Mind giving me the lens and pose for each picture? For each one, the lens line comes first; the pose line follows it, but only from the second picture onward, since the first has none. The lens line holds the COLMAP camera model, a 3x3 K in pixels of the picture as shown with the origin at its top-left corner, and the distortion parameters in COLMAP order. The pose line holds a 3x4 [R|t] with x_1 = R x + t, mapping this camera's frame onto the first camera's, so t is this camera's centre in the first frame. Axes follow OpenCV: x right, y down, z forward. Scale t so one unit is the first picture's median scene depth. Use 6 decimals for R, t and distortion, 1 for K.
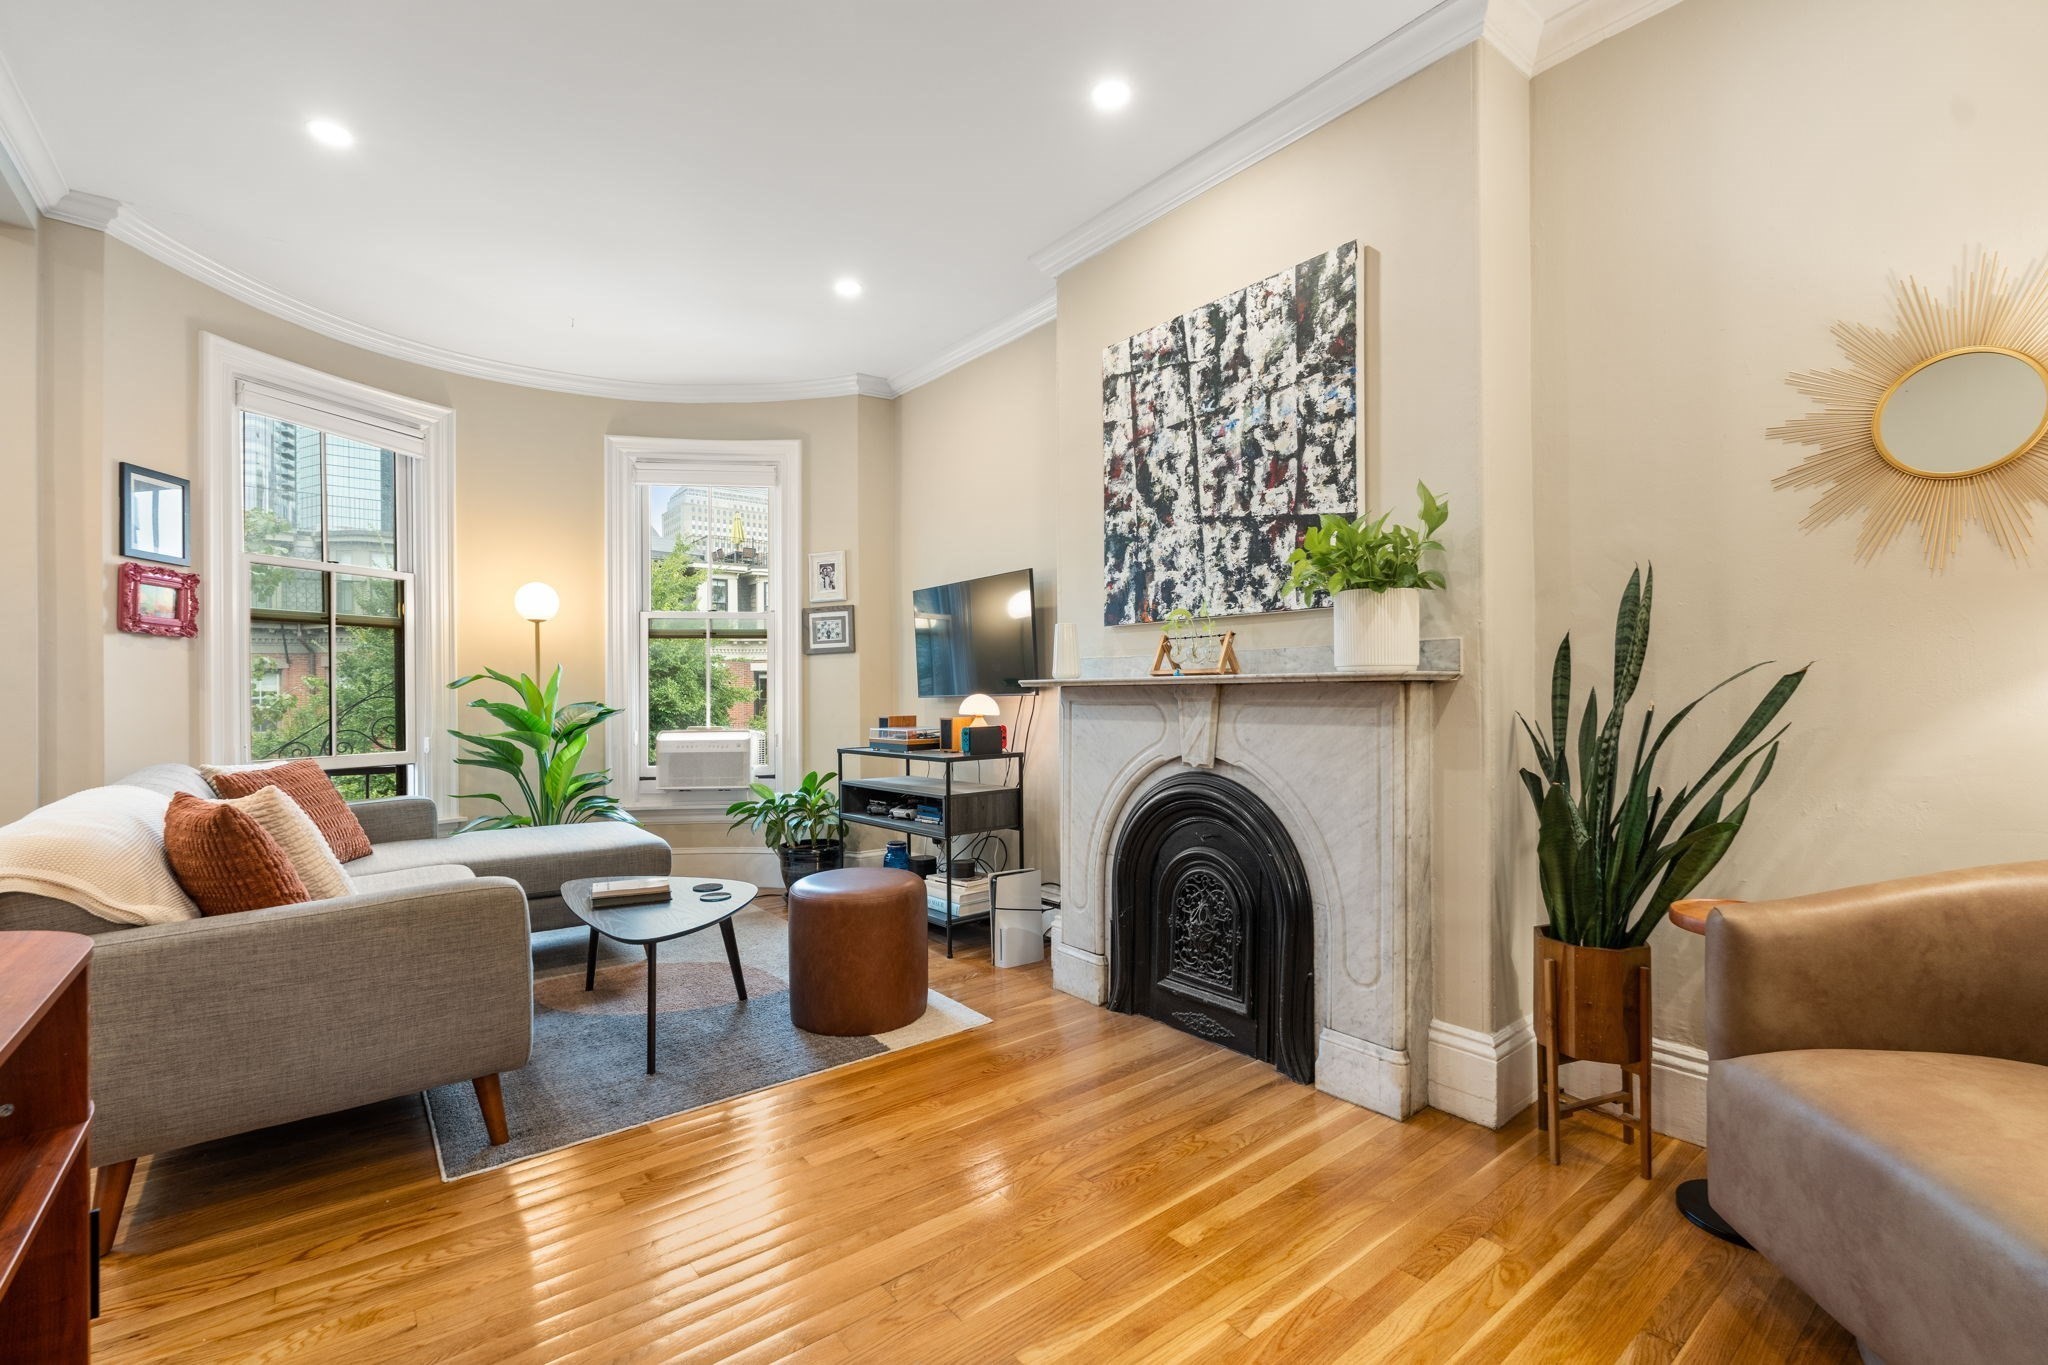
lens RADIAL K [[887.3, 0, 1015.4], [0, 887.3, 694.1], [0, 0, 1]] dist [-0.005309, 0.000650]
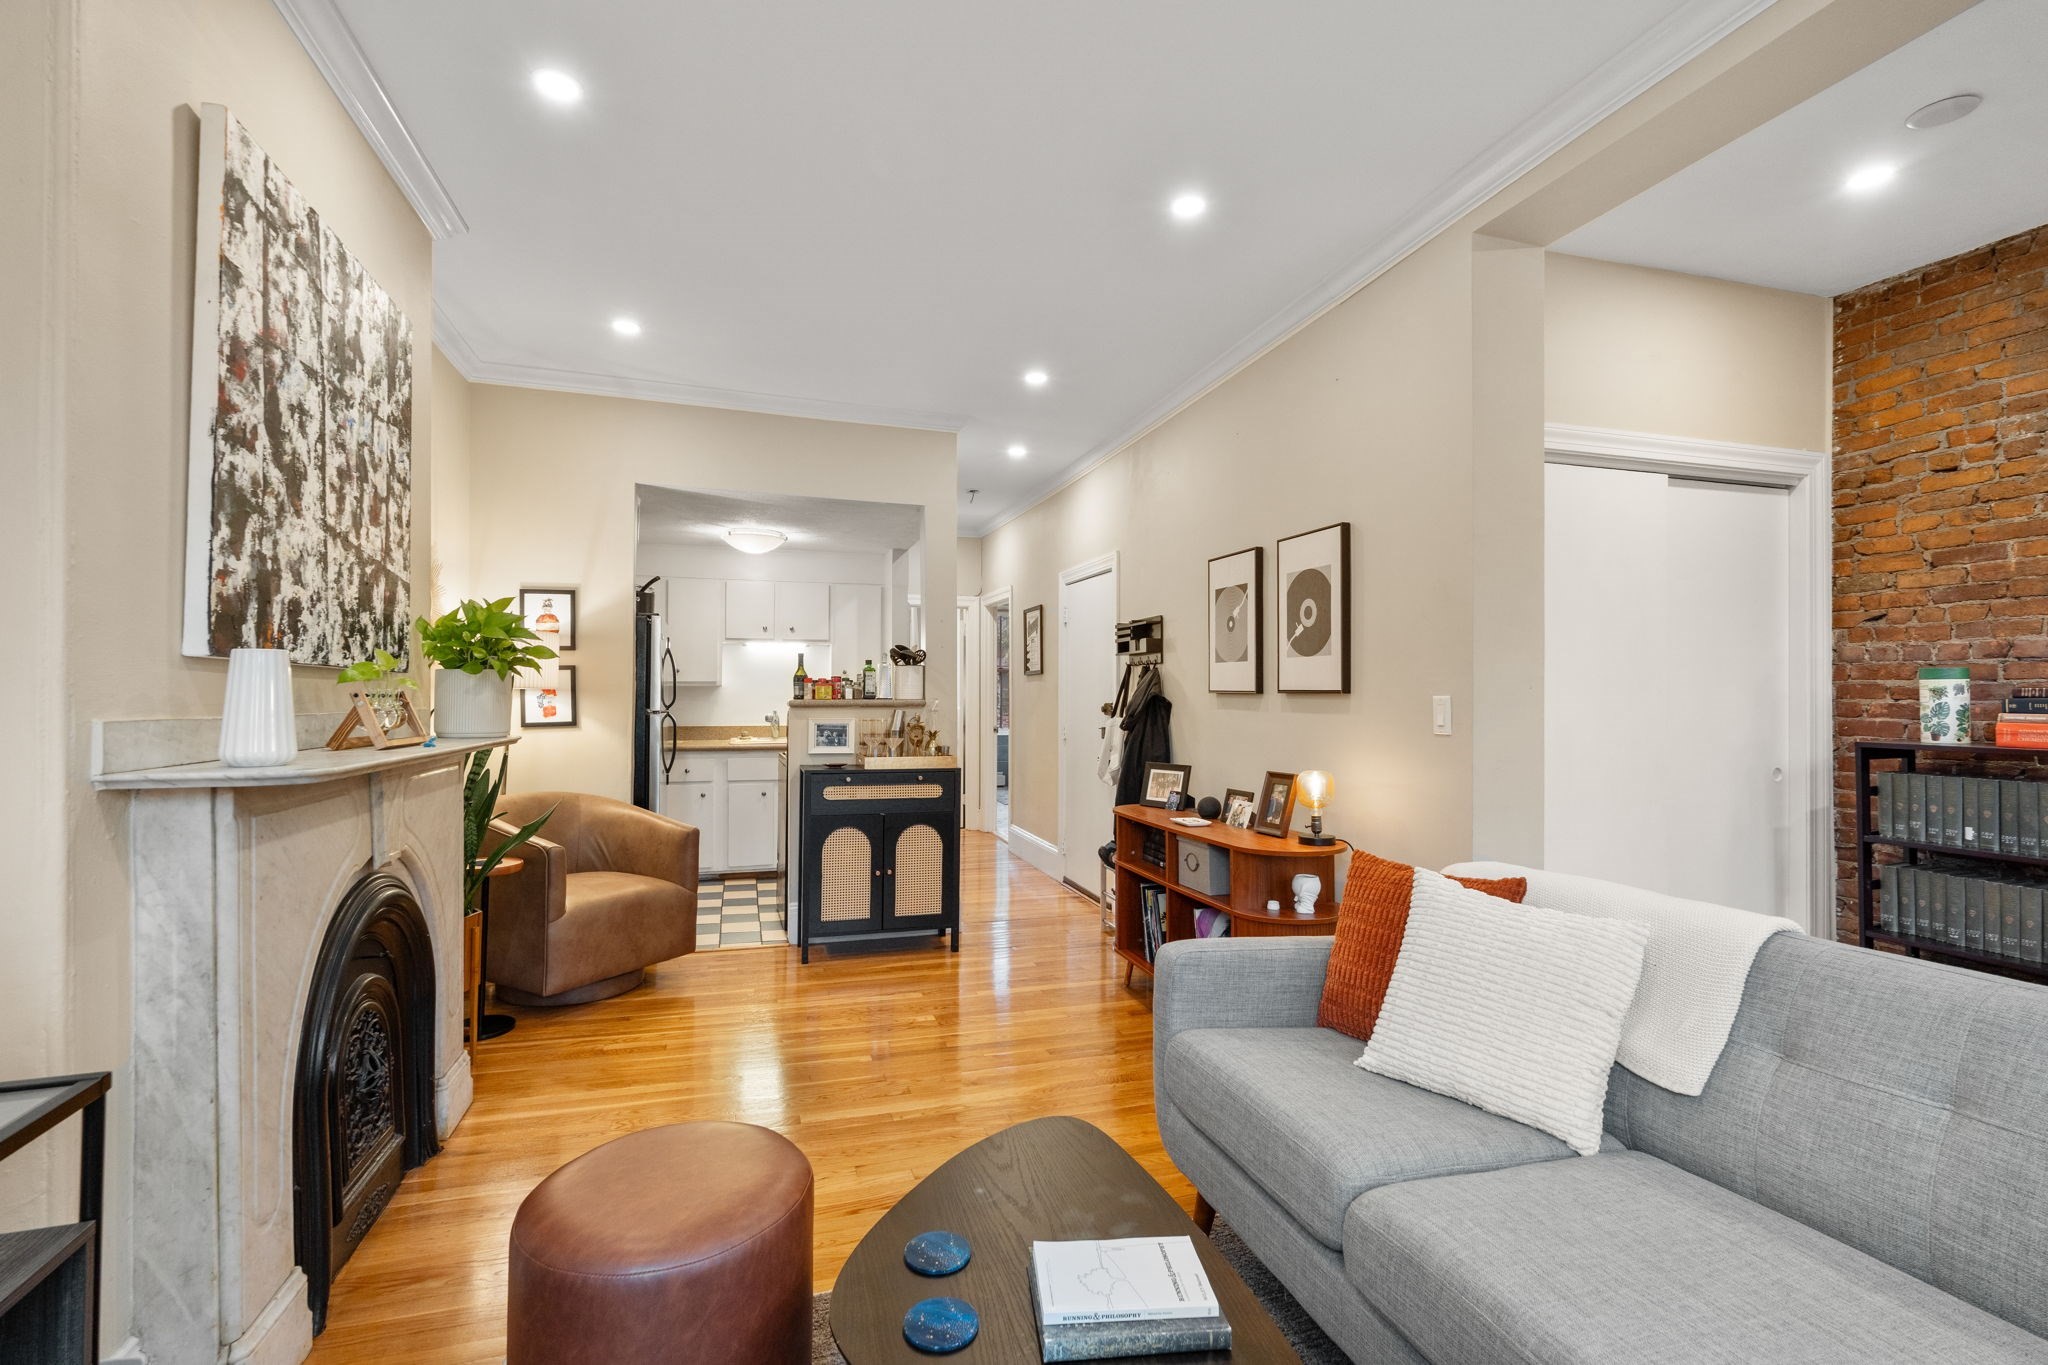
lens RADIAL K [[907.3, 0, 1021.5], [0, 907.3, 678.5], [0, 0, 1]] dist [-0.002745, 0.000526]
pose [[-0.933876, 0.012358, 0.357385, -0.576448], [0.005546, 0.999783, -0.020080, -0.059279], [-0.357555, -0.016770, -0.933741, 1.503233]]
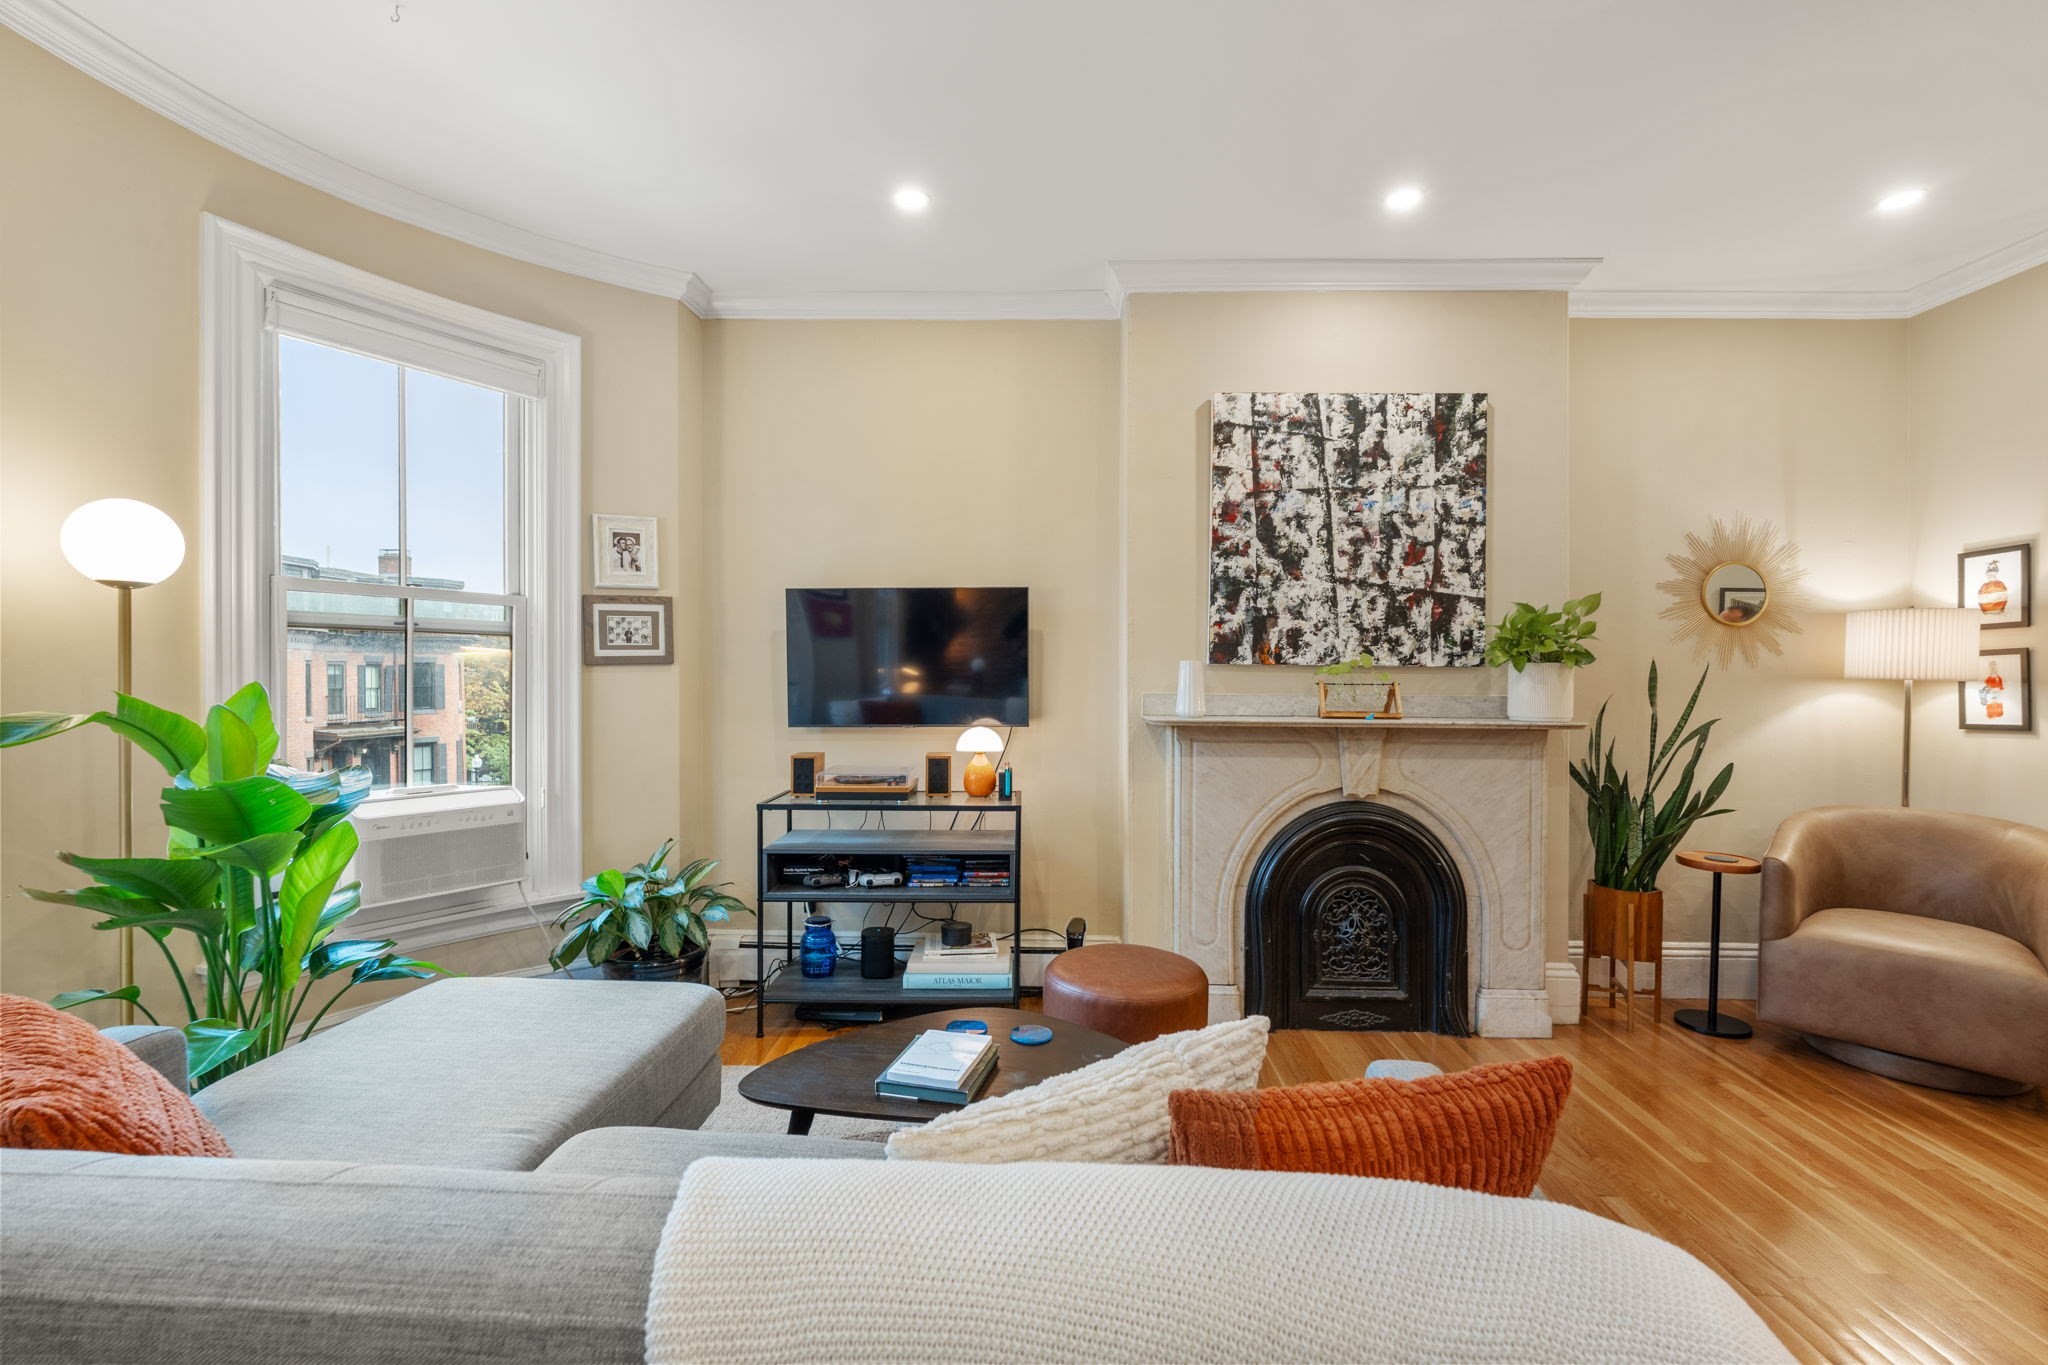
lens RADIAL K [[891.4, 0, 1024.0], [0, 891.4, 682.5], [0, 0, 1]] dist [-0.003133, 0.000552]
pose [[0.645823, 0.005343, 0.763469, -0.942042], [-0.010339, 0.999945, 0.001748, -0.063219], [-0.763418, -0.009022, 0.645842, 0.574387]]
